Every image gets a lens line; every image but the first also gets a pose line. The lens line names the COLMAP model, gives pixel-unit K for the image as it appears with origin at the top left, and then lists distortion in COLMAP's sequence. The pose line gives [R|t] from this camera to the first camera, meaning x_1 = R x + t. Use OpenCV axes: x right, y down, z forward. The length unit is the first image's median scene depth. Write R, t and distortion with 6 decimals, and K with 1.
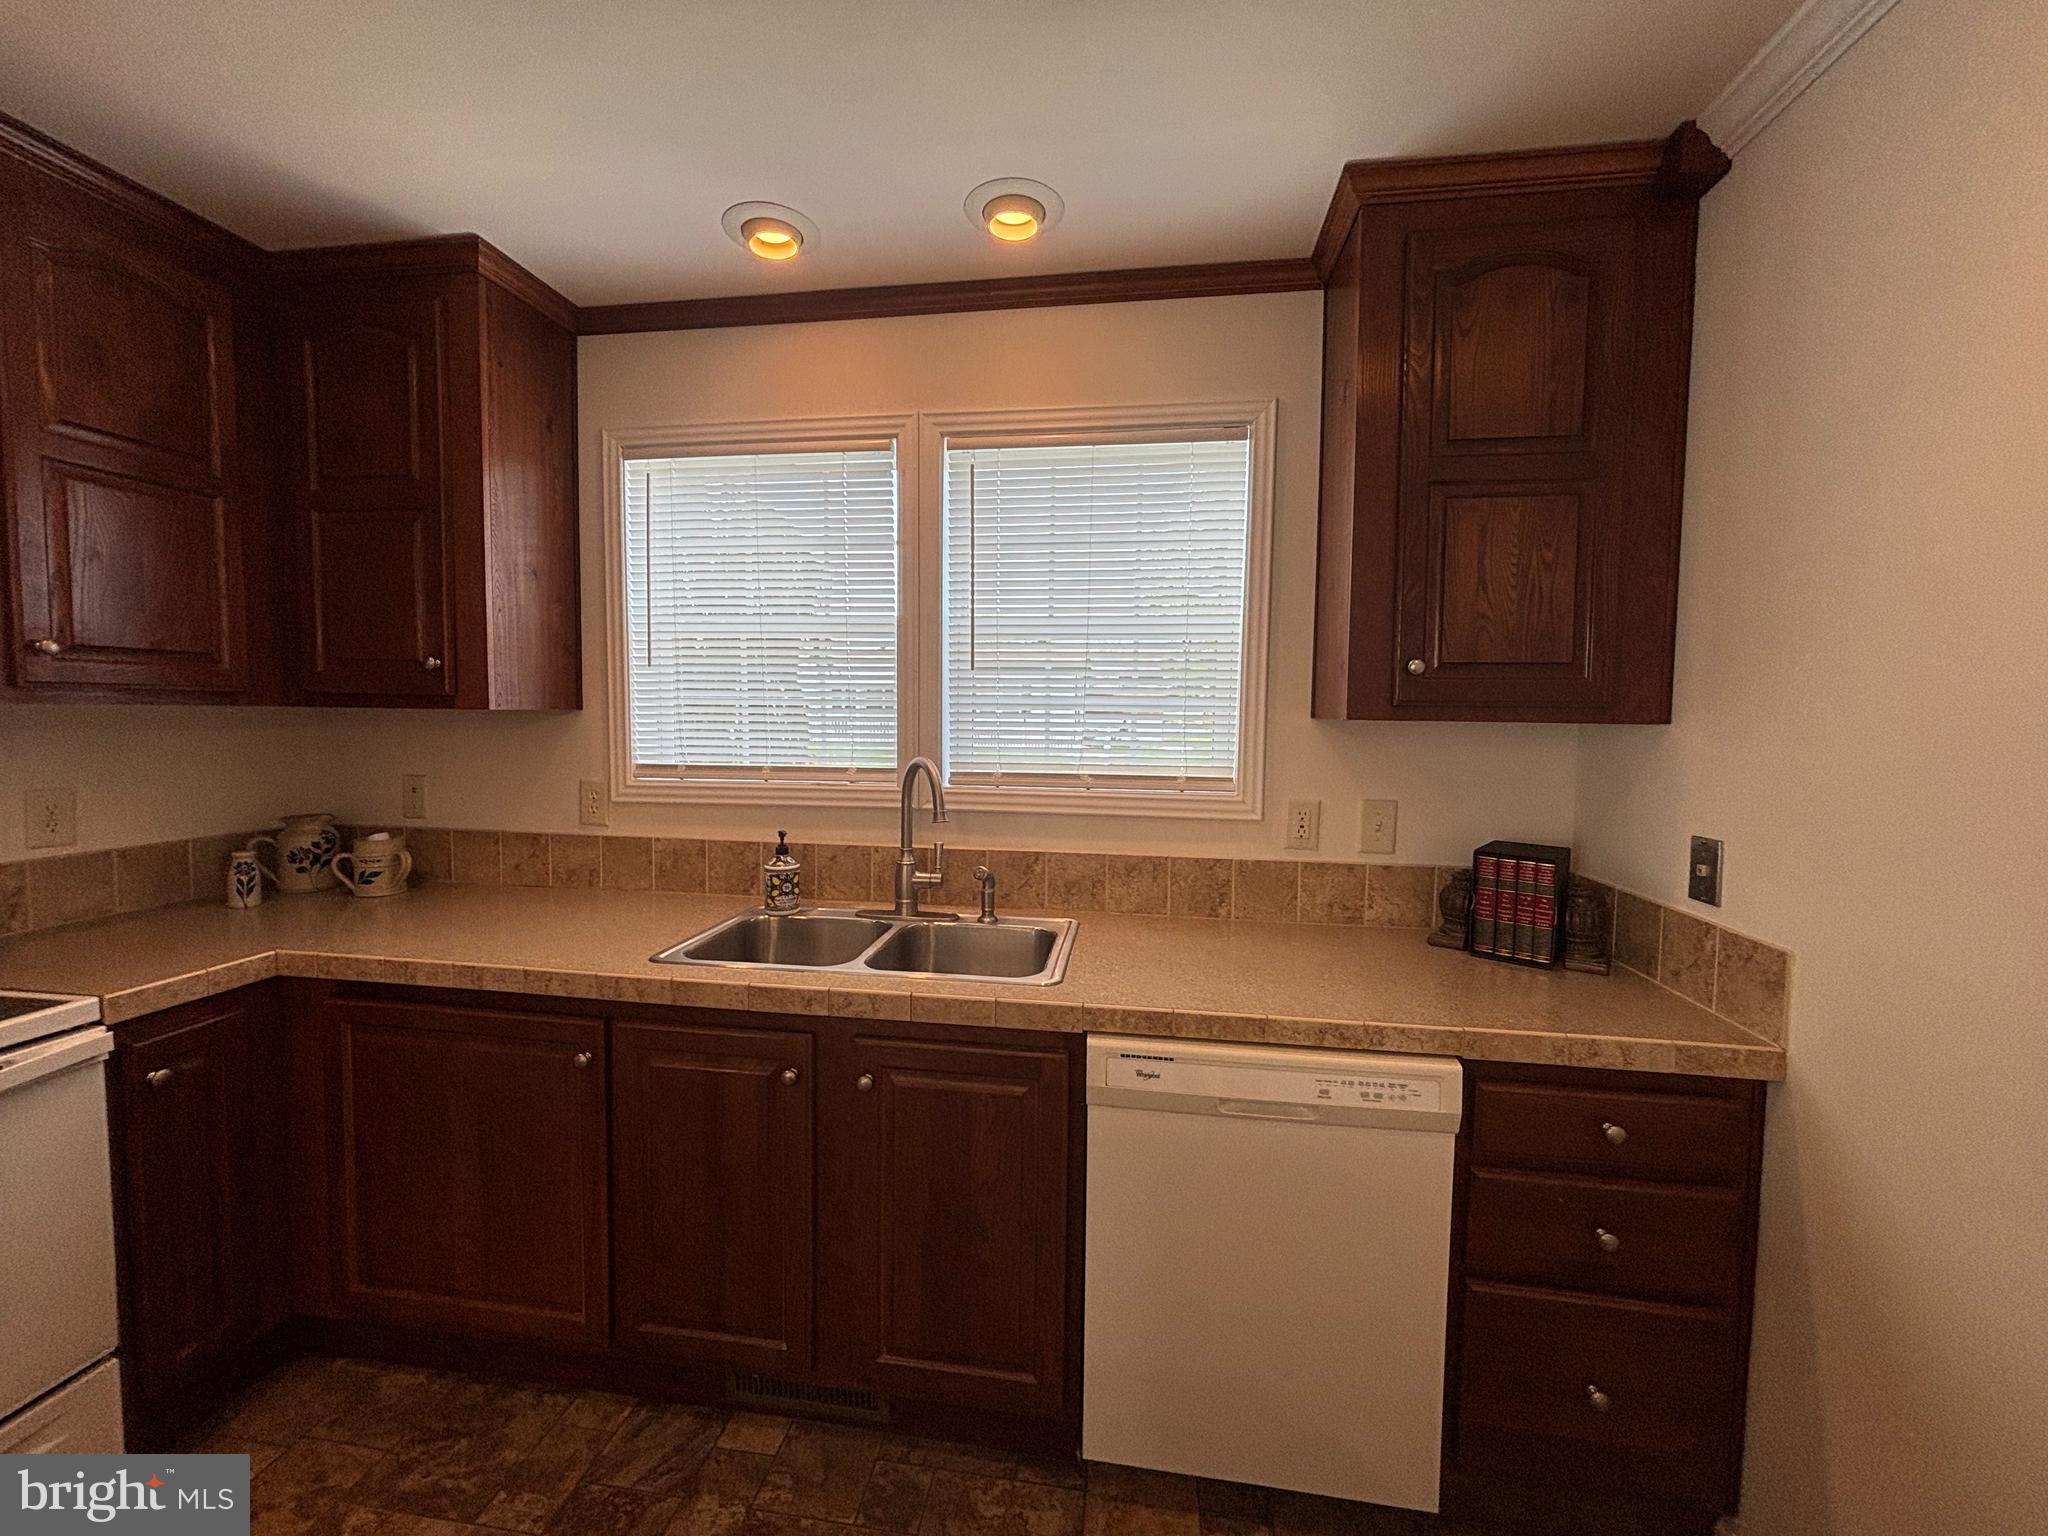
lens RADIAL K [[823.3, 0, 1013.5], [0, 823.3, 761.2], [0, 0, 1]] dist [-0.002557, -0.000235]
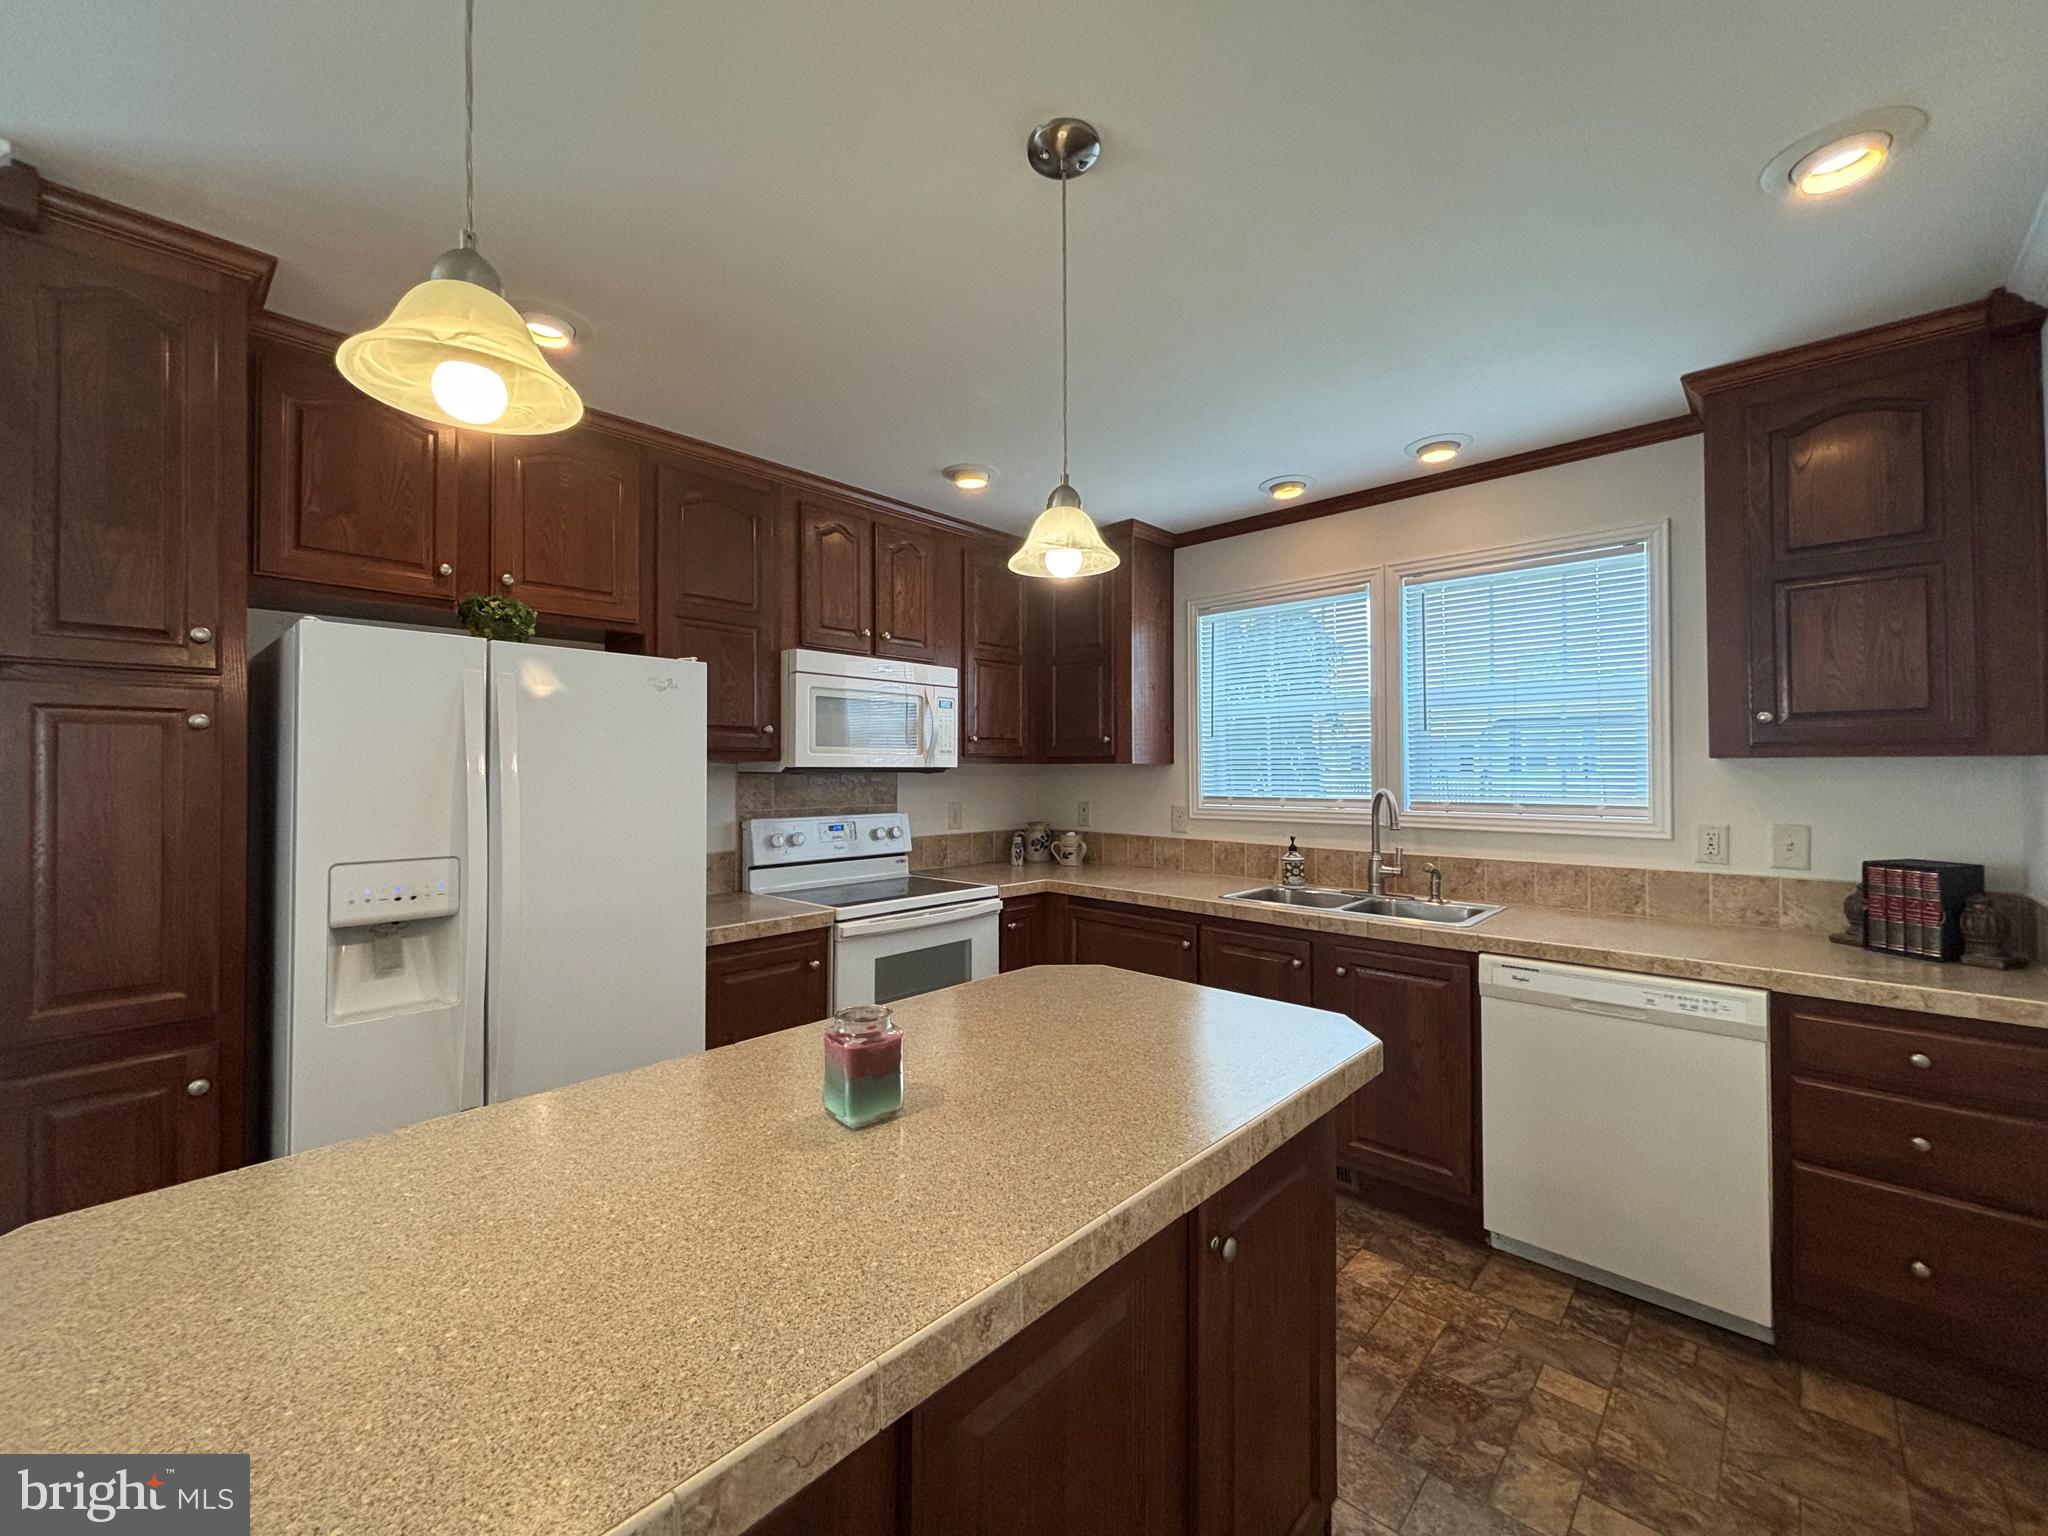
lens RADIAL K [[823.3, 0, 1022.5], [0, 823.3, 763.6], [0, 0, 1]] dist [-0.002557, -0.000235]
pose [[0.826973, -0.018456, -0.561938, 0.202439], [-0.021734, 0.997665, -0.064752, 0.064390], [0.561821, 0.065761, 0.824641, -0.678856]]
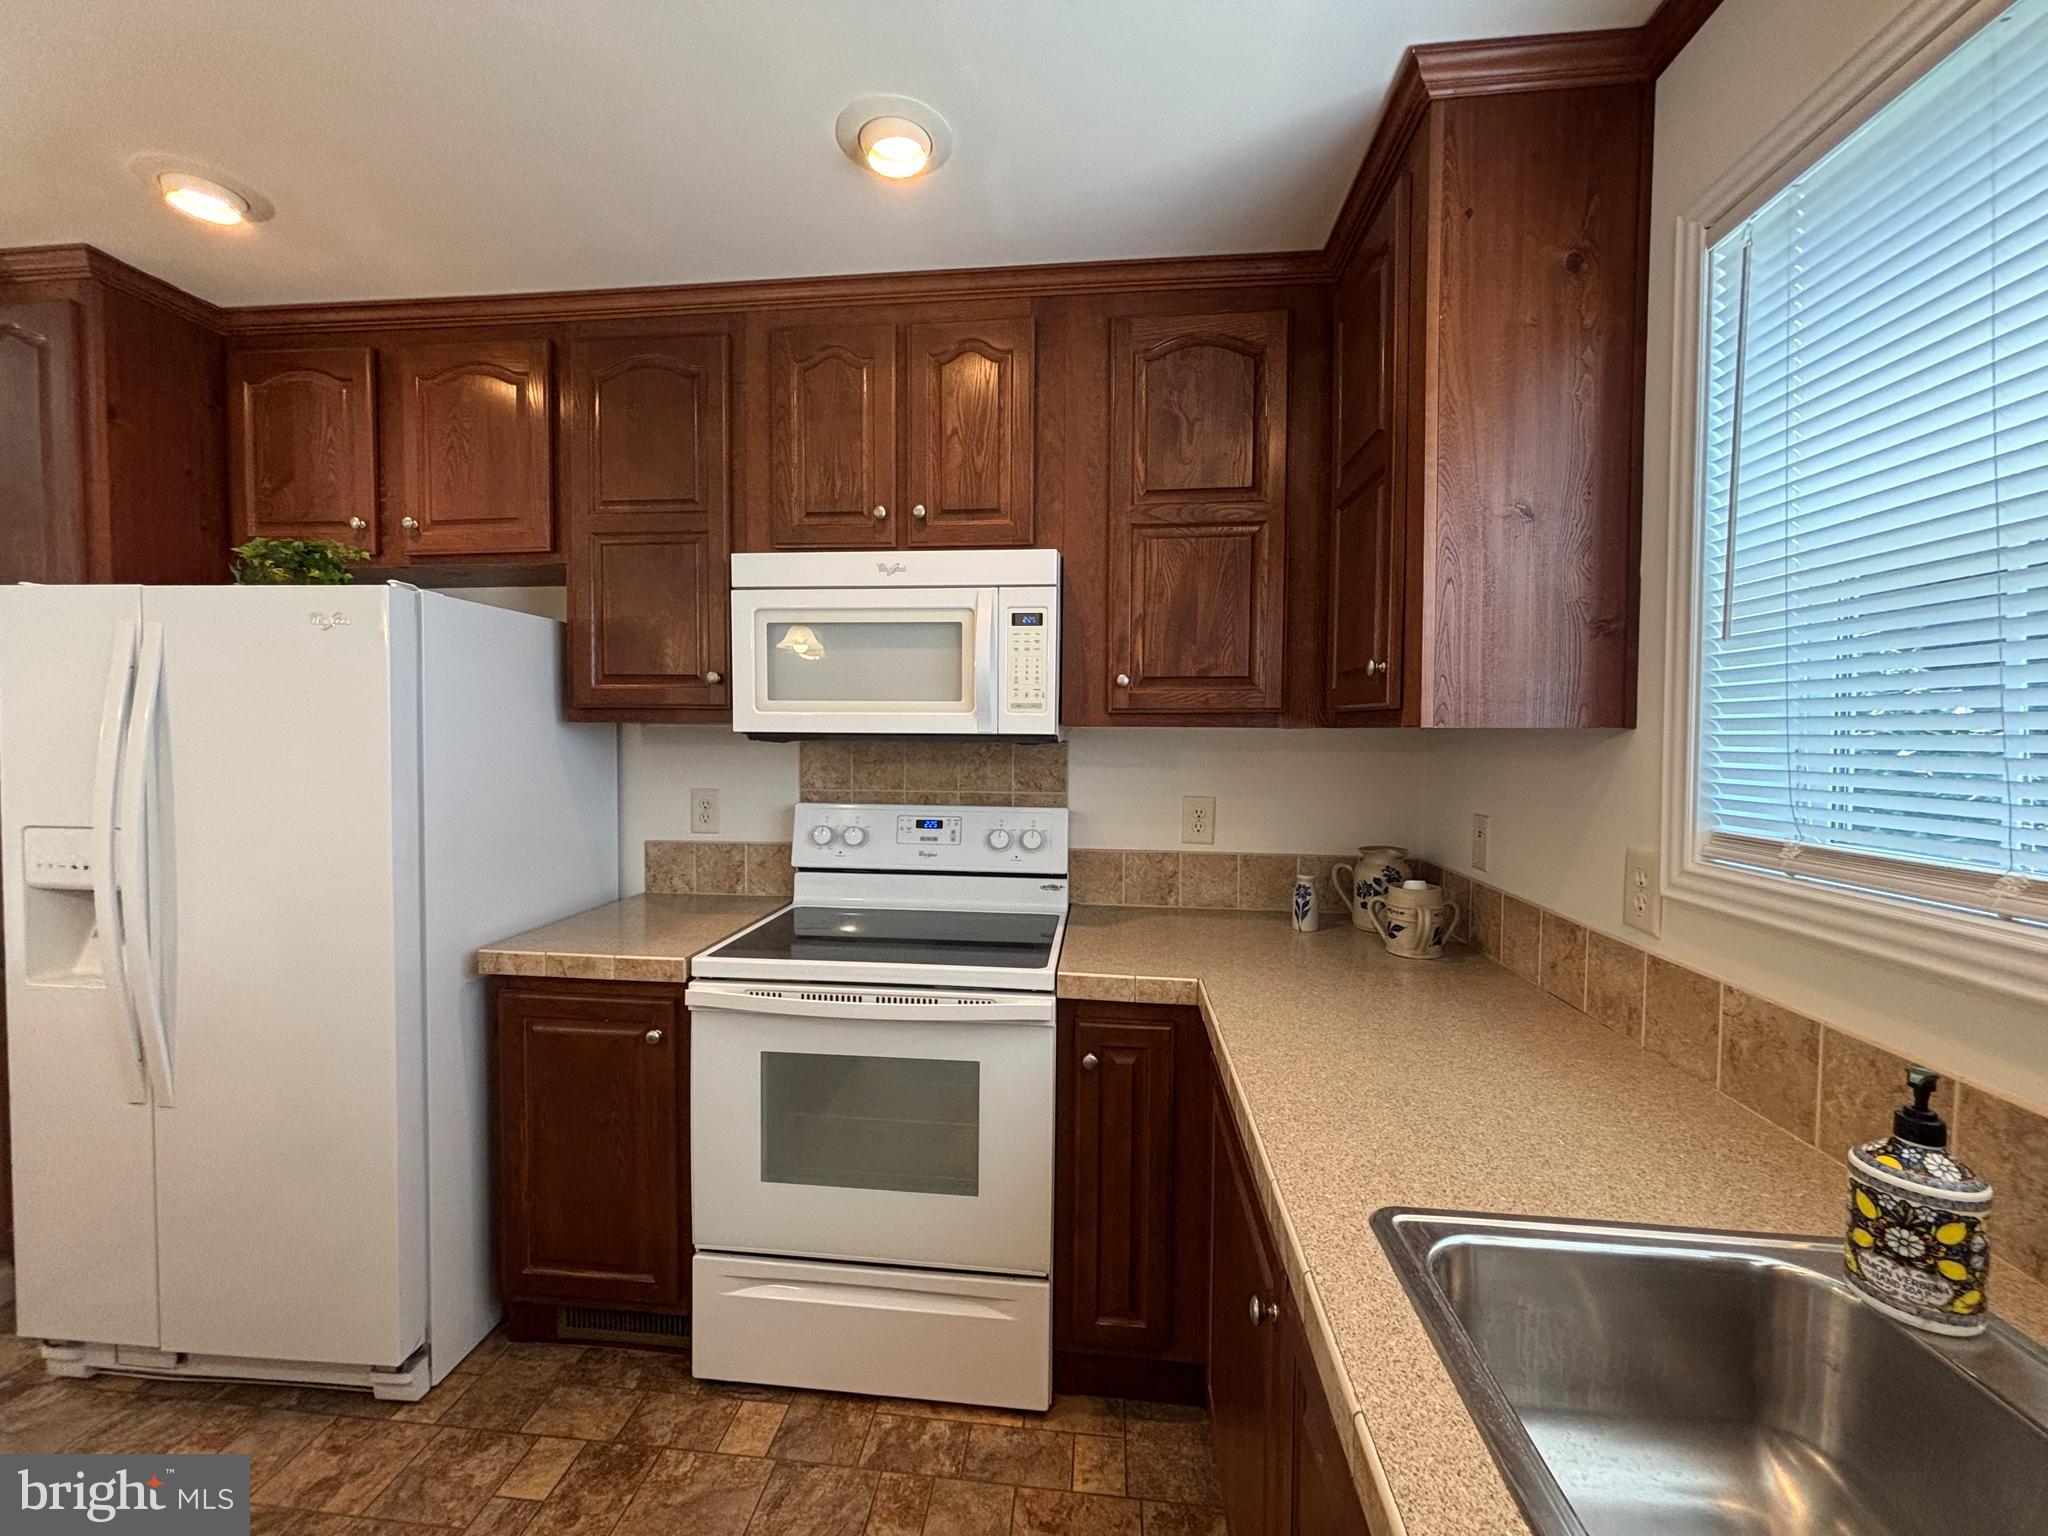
lens RADIAL K [[823.3, 0, 1042.9], [0, 823.3, 762.7], [0, 0, 1]] dist [-0.002557, -0.000235]
pose [[0.046009, 0.027266, -0.998569, 0.041745], [-0.066510, 0.997493, 0.024172, -0.029137], [0.996724, 0.065303, 0.047707, 0.662573]]
